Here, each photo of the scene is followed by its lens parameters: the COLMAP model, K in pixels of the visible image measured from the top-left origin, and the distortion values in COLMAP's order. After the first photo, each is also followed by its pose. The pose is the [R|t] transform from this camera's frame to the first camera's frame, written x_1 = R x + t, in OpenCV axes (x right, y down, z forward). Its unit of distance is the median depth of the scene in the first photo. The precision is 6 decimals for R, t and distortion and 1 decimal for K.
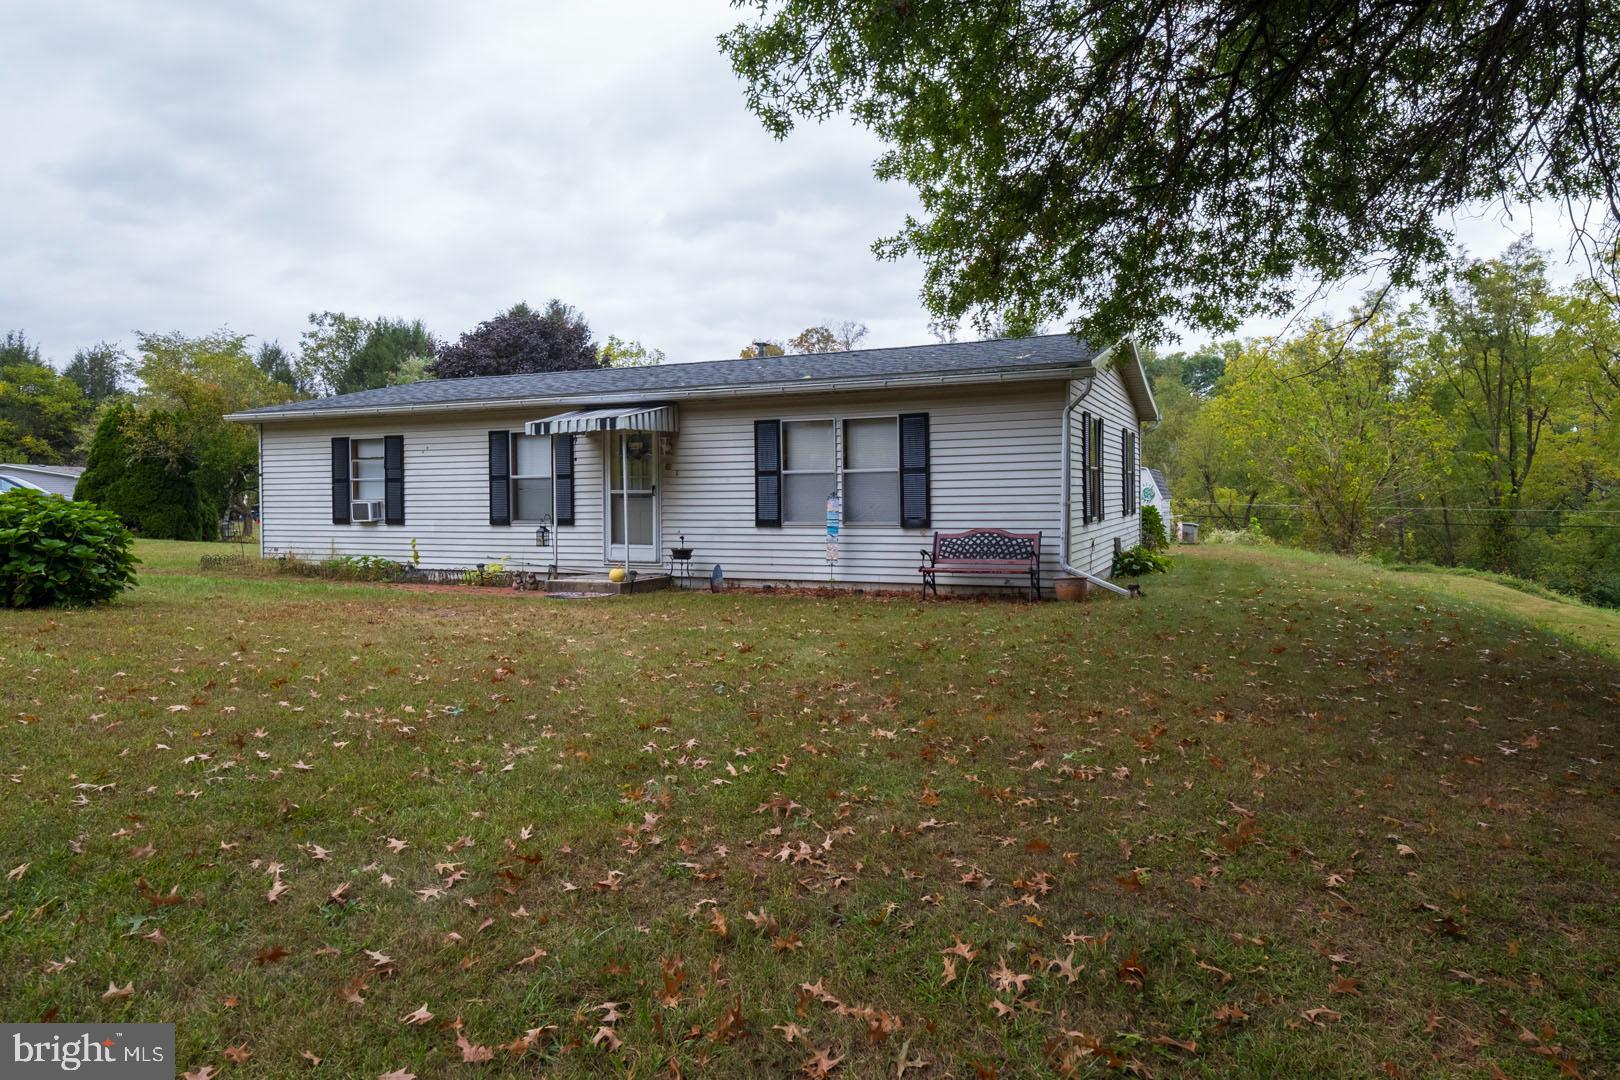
lens RADIAL K [[1009.0, 0, 810.0], [0, 1009.0, 540.0], [0, 0, 1]] dist [0.040890, 0.000109]
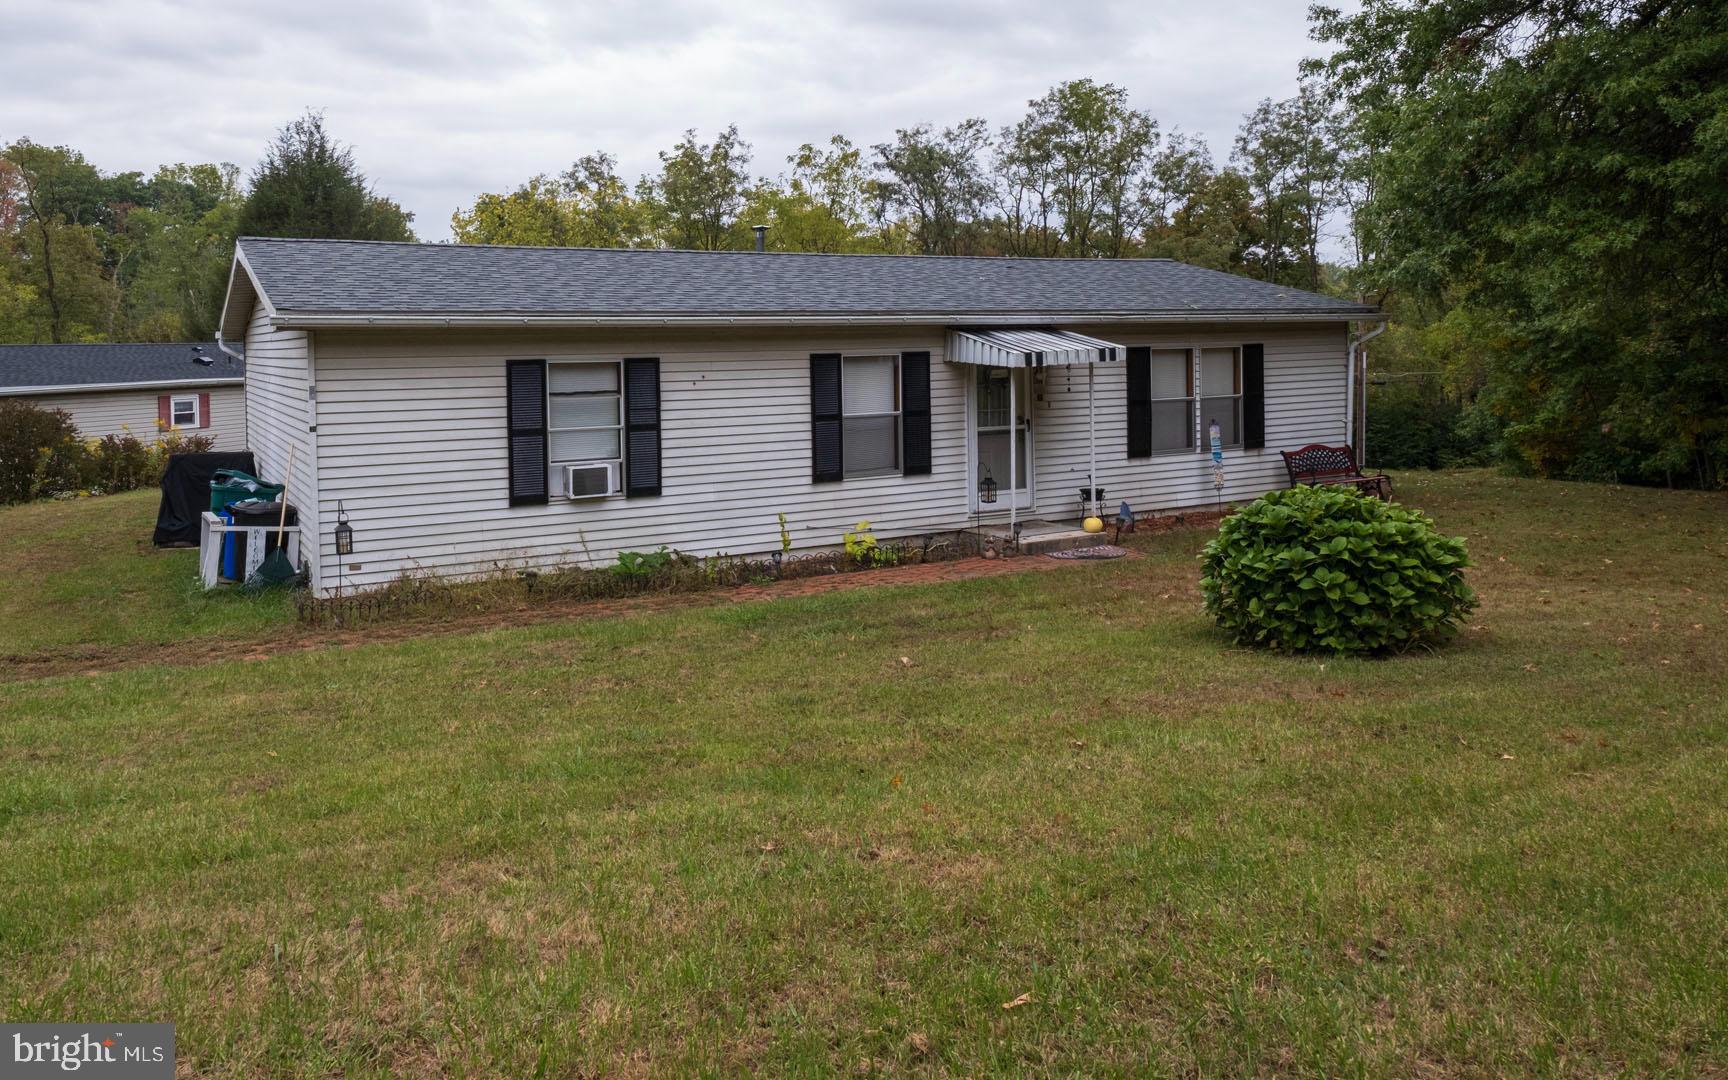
lens RADIAL K [[1214.2, 0, 864.0], [0, 1214.2, 540.0], [0, 0, 1]] dist [-0.006079, -0.000743]
pose [[0.584858, -0.092492, 0.805845, -1.136910], [0.092512, 0.994601, 0.047015, -0.013279], [-0.805843, 0.047053, 0.590257, 0.521512]]
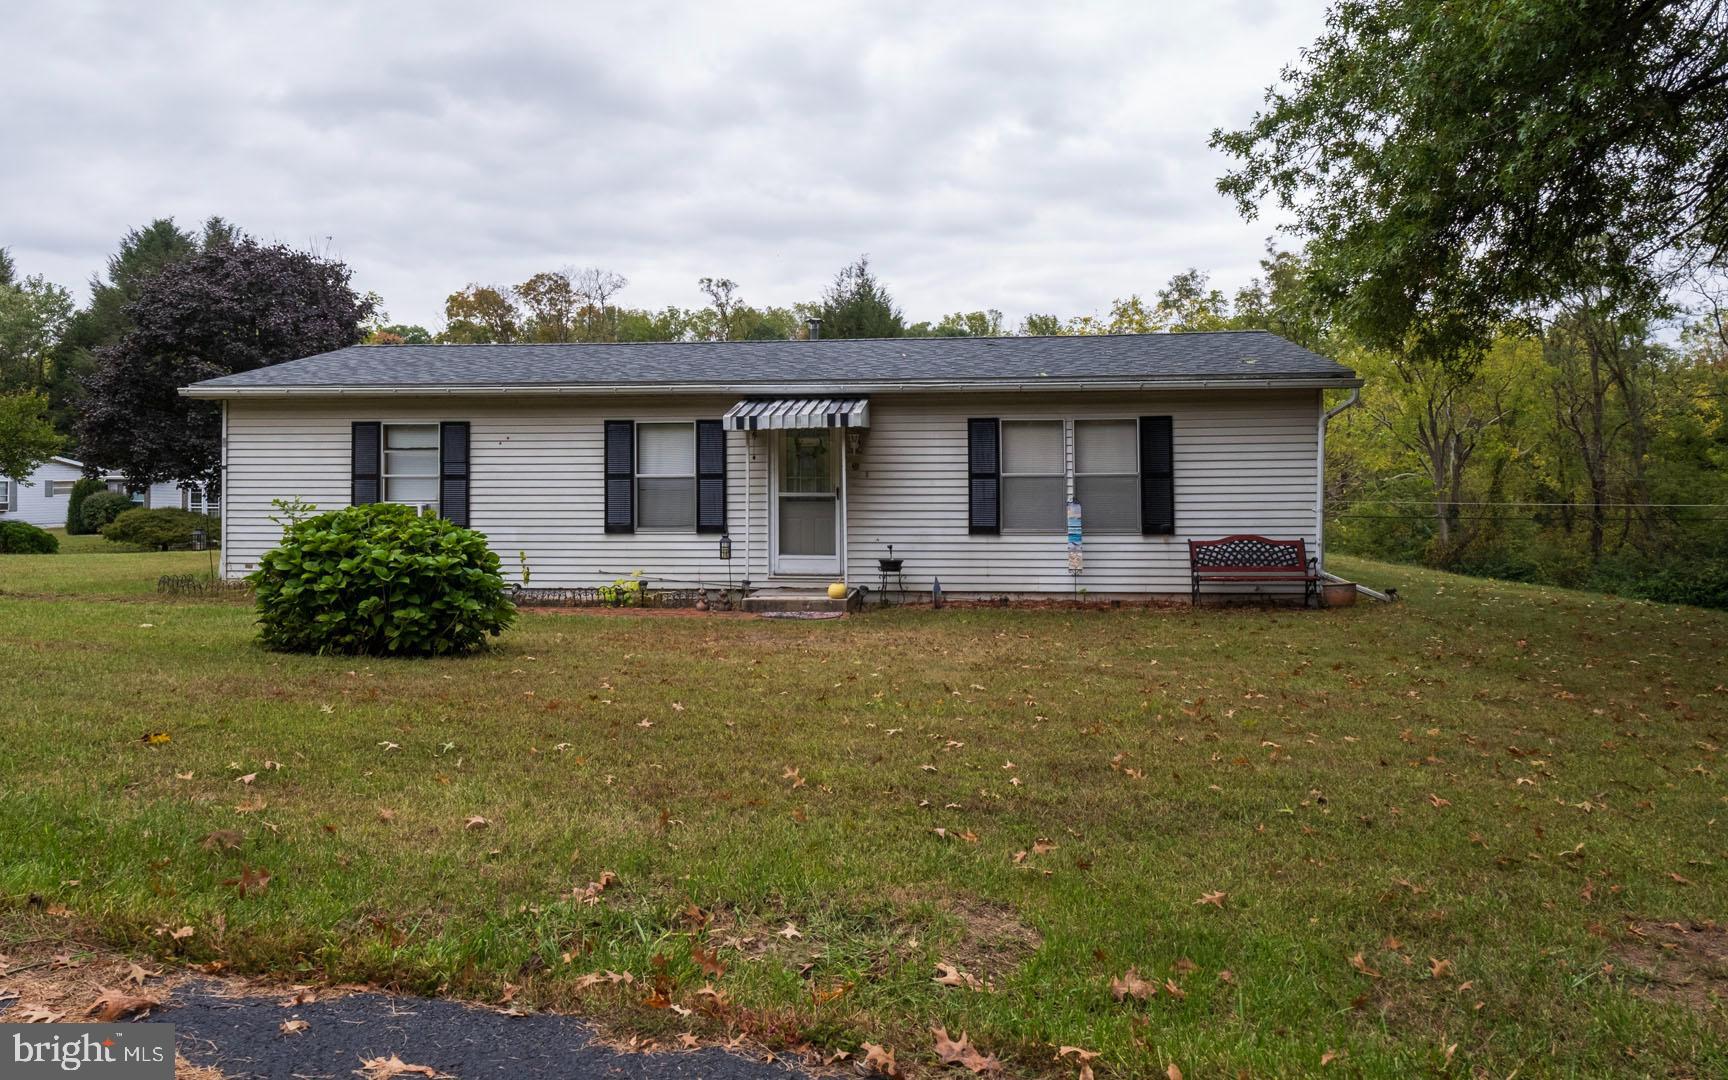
lens RADIAL K [[973.0, 0, 864.0], [0, 973.0, 540.0], [0, 0, 1]] dist [-0.002713, -0.000260]
pose [[0.938073, -0.005542, 0.346392, -0.444287], [0.007326, 0.999966, -0.003842, -0.005225], [-0.346359, 0.006142, 0.938082, 0.205894]]
